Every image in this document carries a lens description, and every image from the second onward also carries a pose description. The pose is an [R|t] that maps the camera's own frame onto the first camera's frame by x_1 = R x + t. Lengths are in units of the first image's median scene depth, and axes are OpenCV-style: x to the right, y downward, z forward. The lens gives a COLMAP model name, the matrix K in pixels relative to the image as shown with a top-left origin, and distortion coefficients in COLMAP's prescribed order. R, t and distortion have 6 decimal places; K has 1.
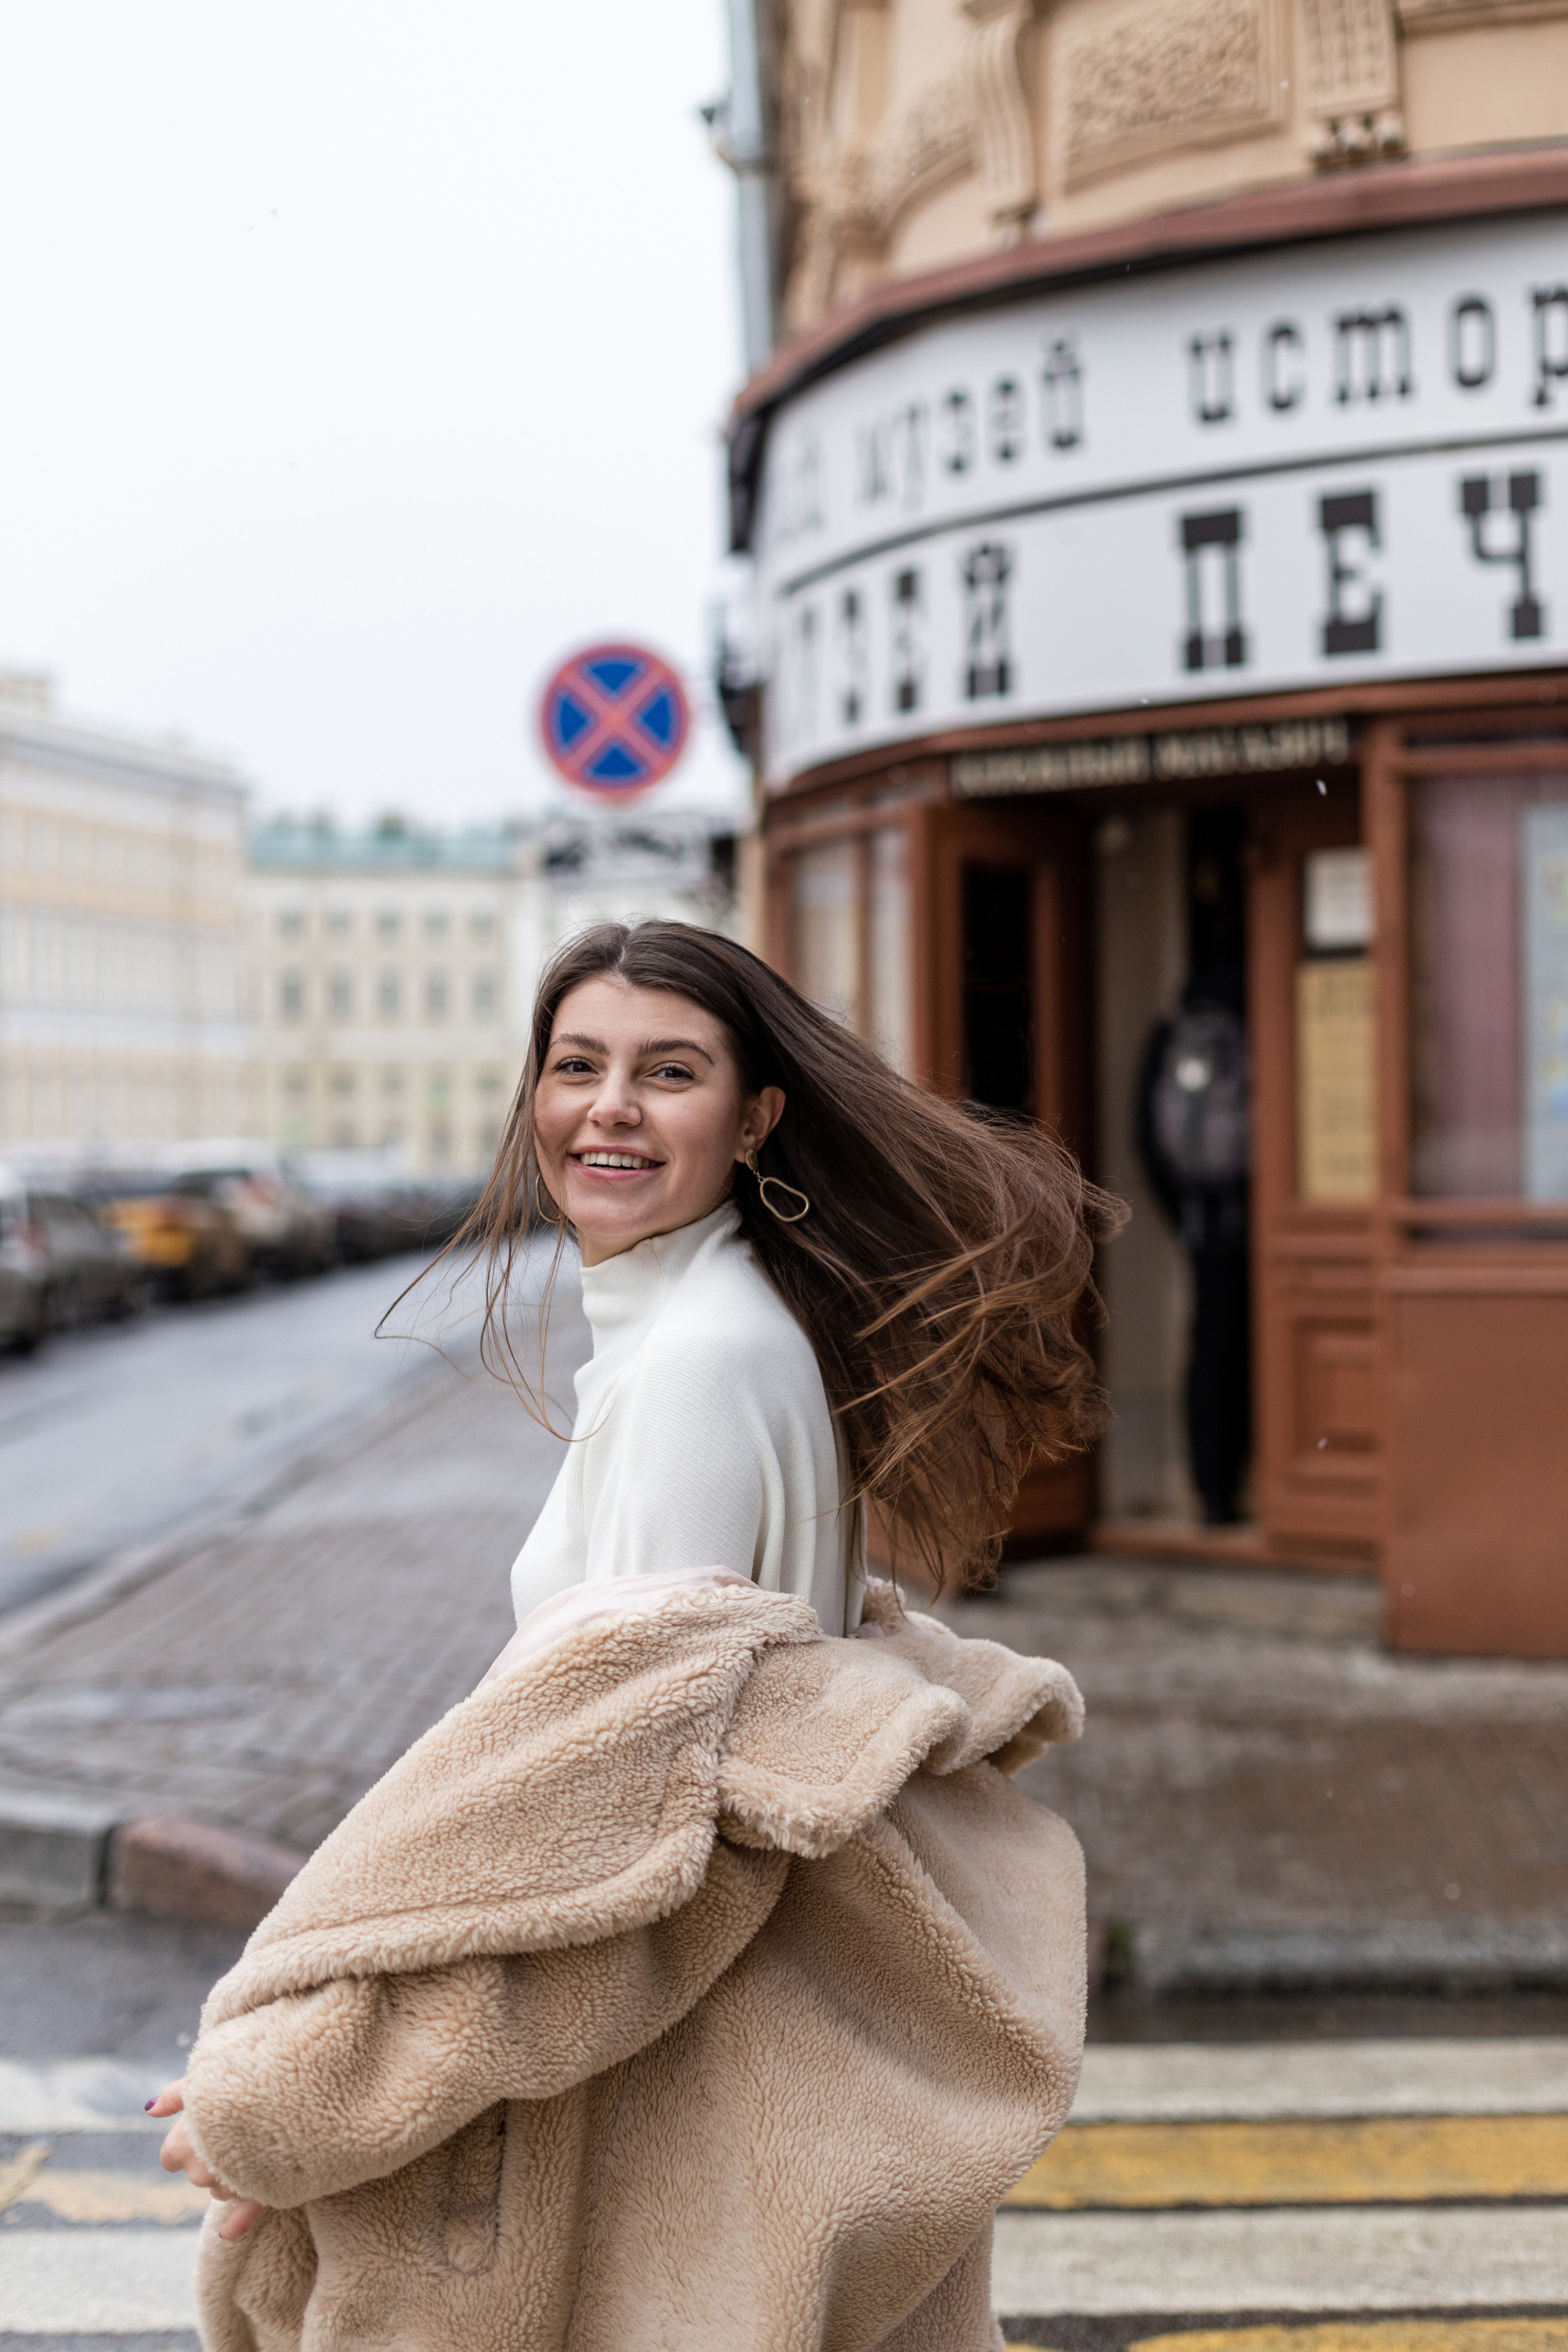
lens RADIAL K [[3428.1, 0, 790.8], [0, 3428.1, 1182.6], [0, 0, 1]] dist [-0.004972, 0.000000]
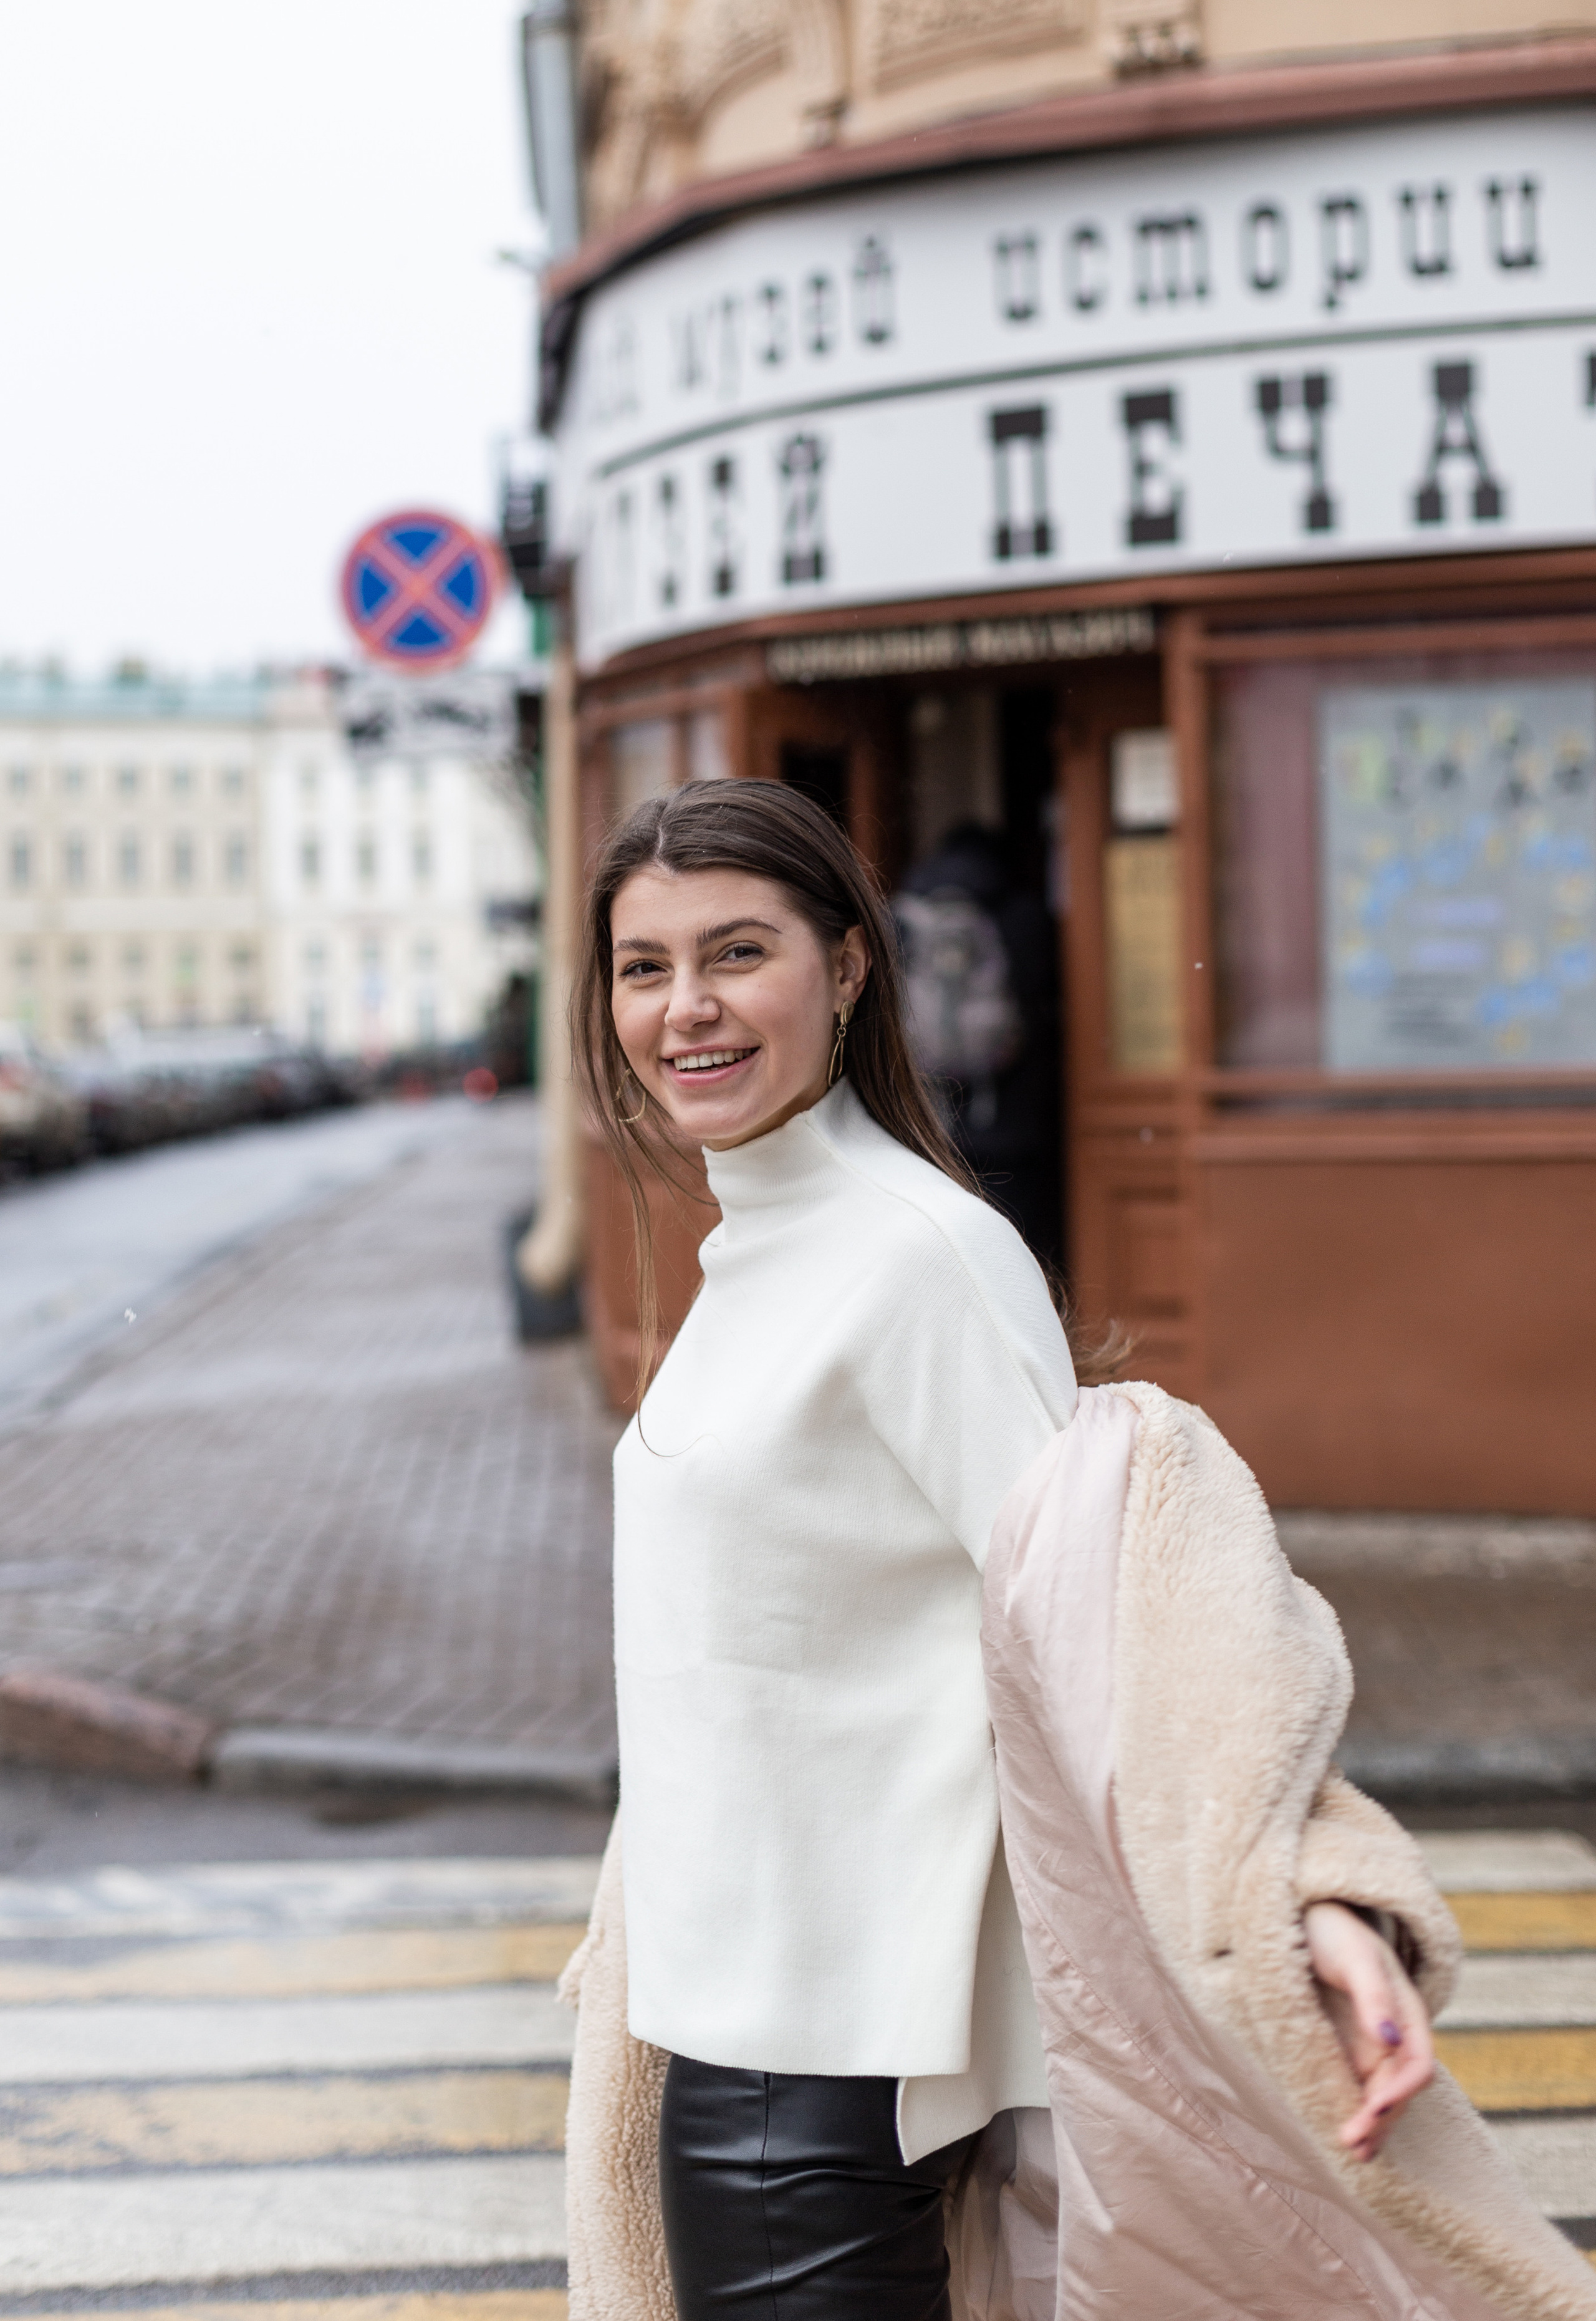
lens RADIAL K [[3722.9, 0, 803.0], [0, 3722.9, 1053.5], [0, 0, 1]] dist [-0.001847, 0.000000]
pose [[0.998045, -0.009280, 0.061810, -0.013095], [0.009355, 0.999956, -0.000923, -0.000094], [-0.061799, 0.001499, 0.998087, -0.113429]]
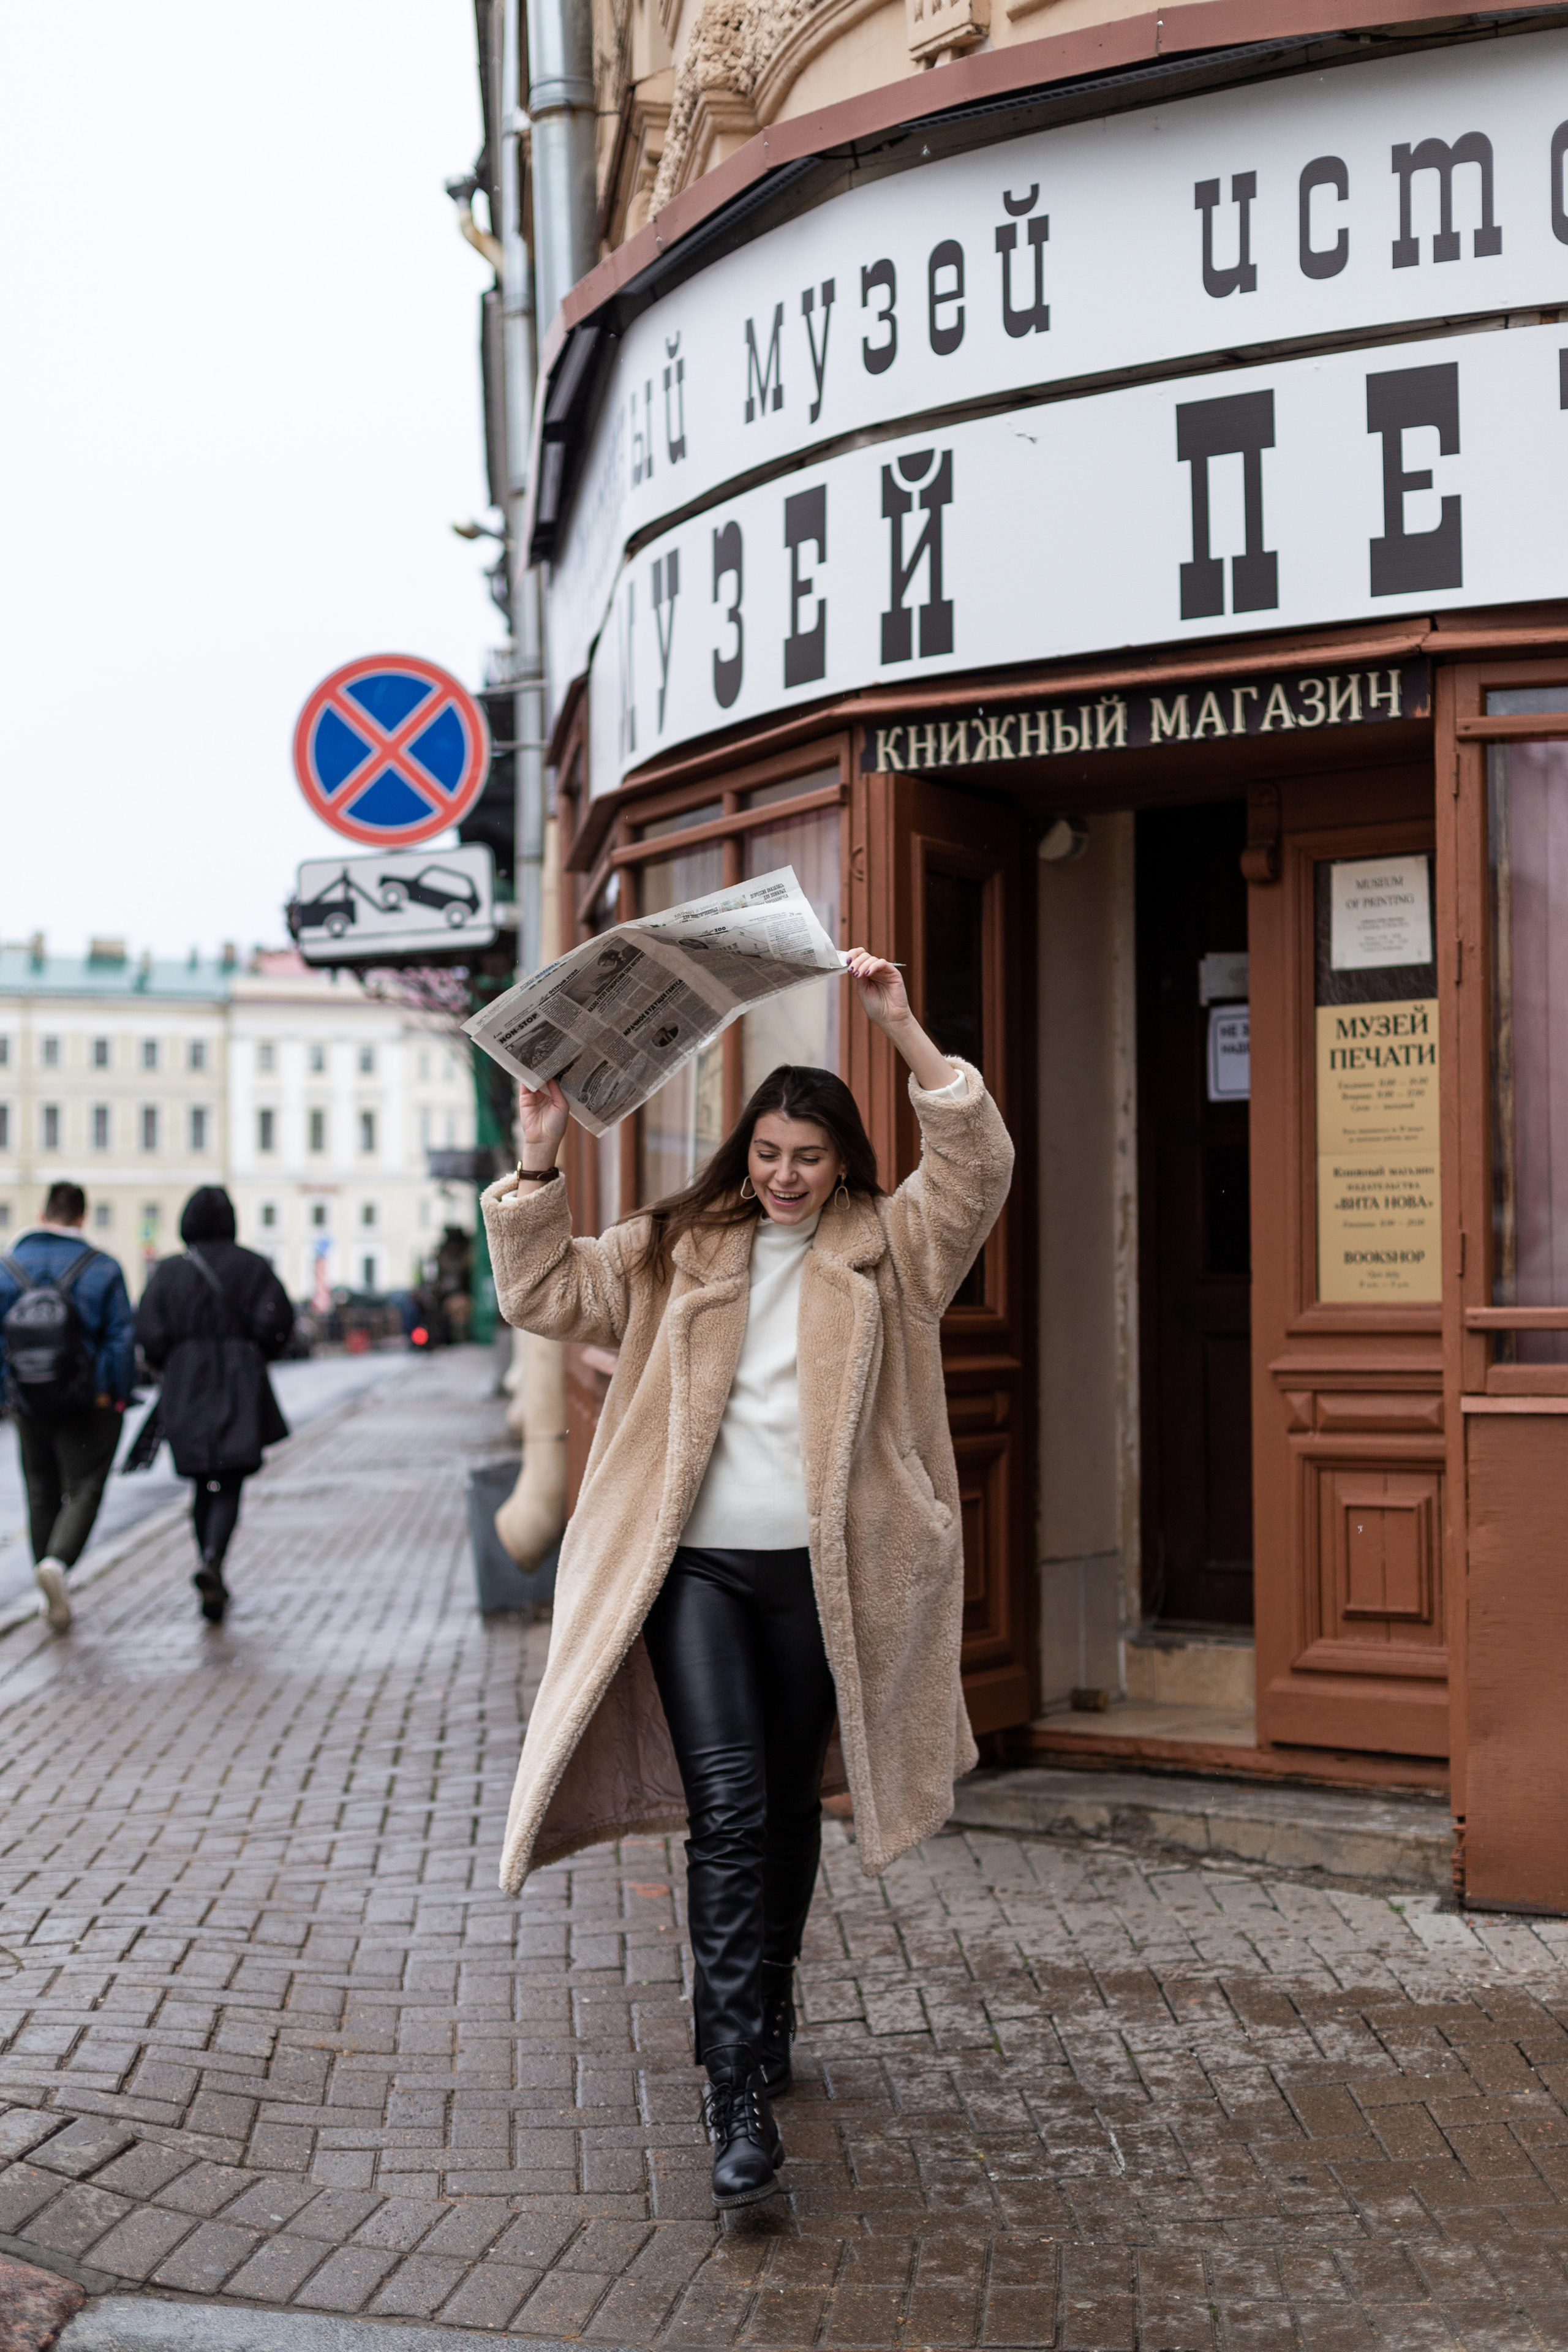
lens RADIAL K [[3428.1, 0, 774.1], [0, 3428.1, 1176.0], [0, 0, 1]] dist [-0.004972, 0.000000]
pose [[0.996868, 0.013014, 0.078005, -0.034553], [-0.009624, 0.999000, -0.043673, 0.011308], [-0.078496, 0.042786, 0.995996, 0.241524]]
